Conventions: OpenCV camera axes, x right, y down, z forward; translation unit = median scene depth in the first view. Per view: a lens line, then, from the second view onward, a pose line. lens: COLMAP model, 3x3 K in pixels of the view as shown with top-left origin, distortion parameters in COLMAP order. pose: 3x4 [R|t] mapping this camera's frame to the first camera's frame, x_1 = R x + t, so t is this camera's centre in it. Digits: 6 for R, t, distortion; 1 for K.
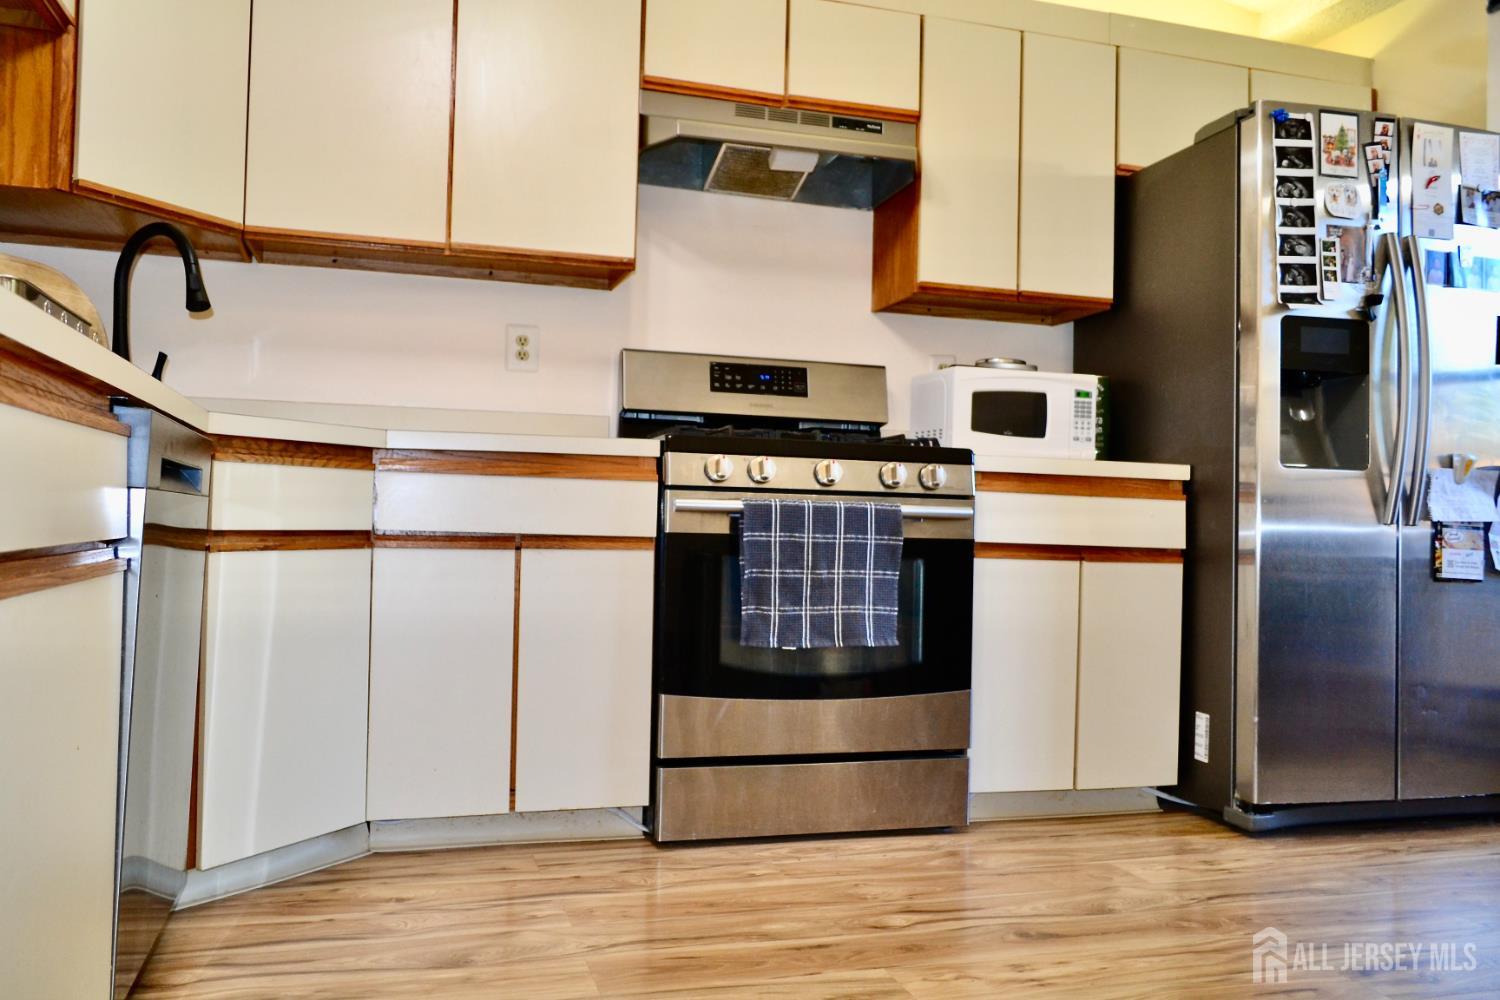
lens RADIAL K [[1188.7, 0, 741.1], [0, 1188.7, 502.5], [0, 0, 1]] dist [-0.011876, 0.005698]
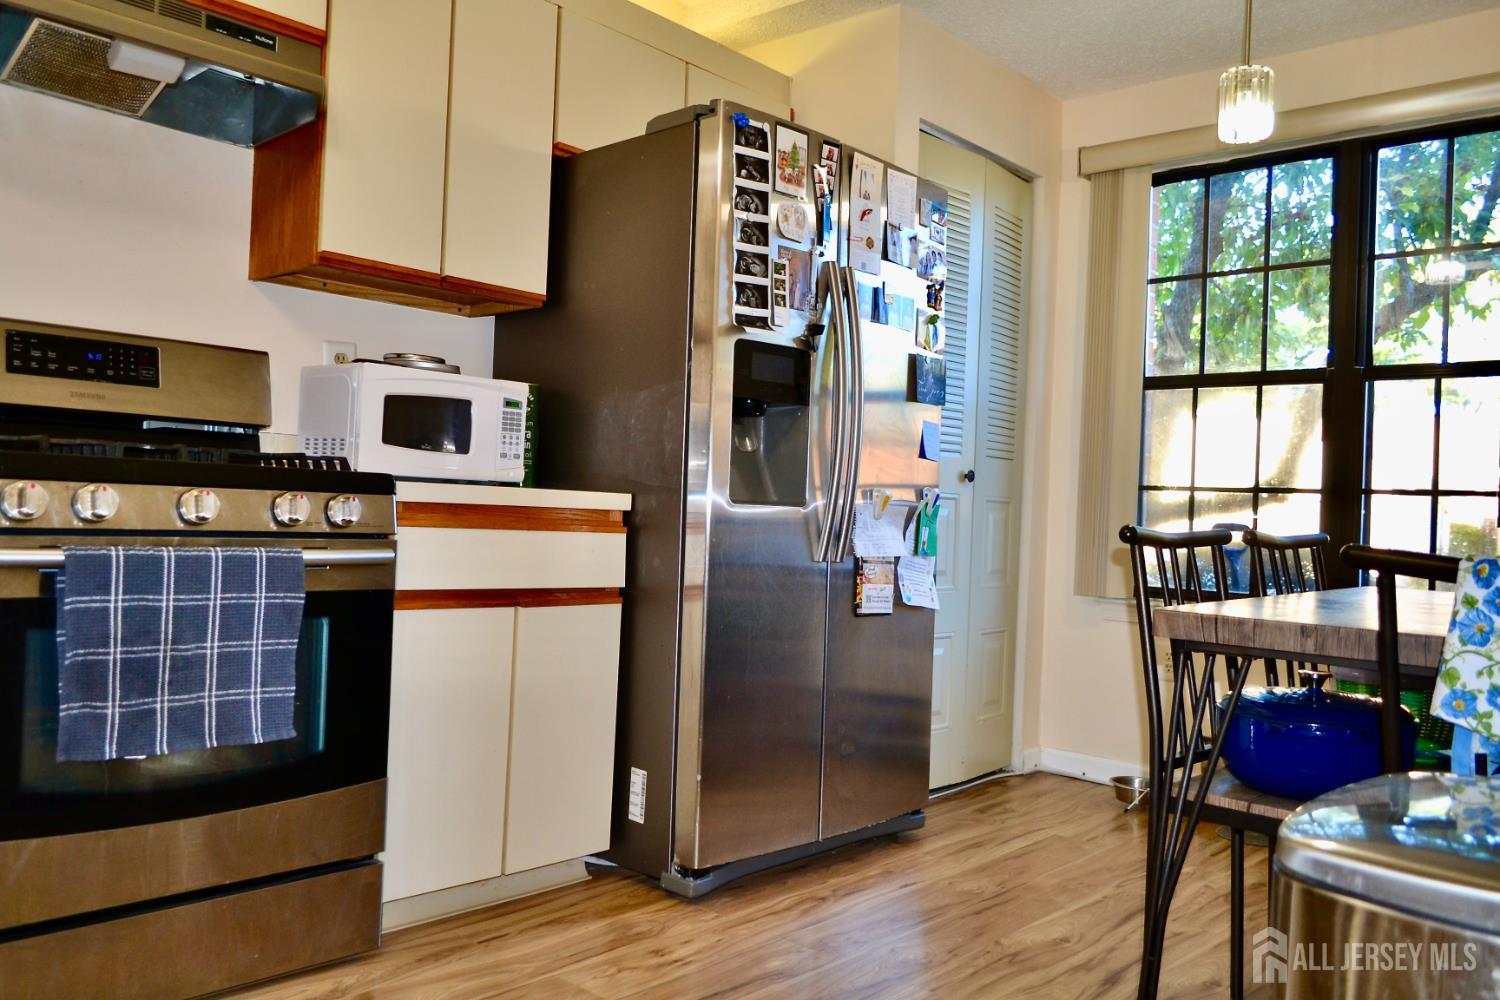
lens RADIAL K [[1188.7, 0, 741.1], [0, 1188.7, 502.5], [0, 0, 1]] dist [-0.011876, 0.005698]
pose [[0.857011, 0.013918, 0.515110, -0.014332], [-0.029889, 0.999295, 0.022728, -0.050216], [-0.514431, -0.034875, 0.856822, 0.196768]]
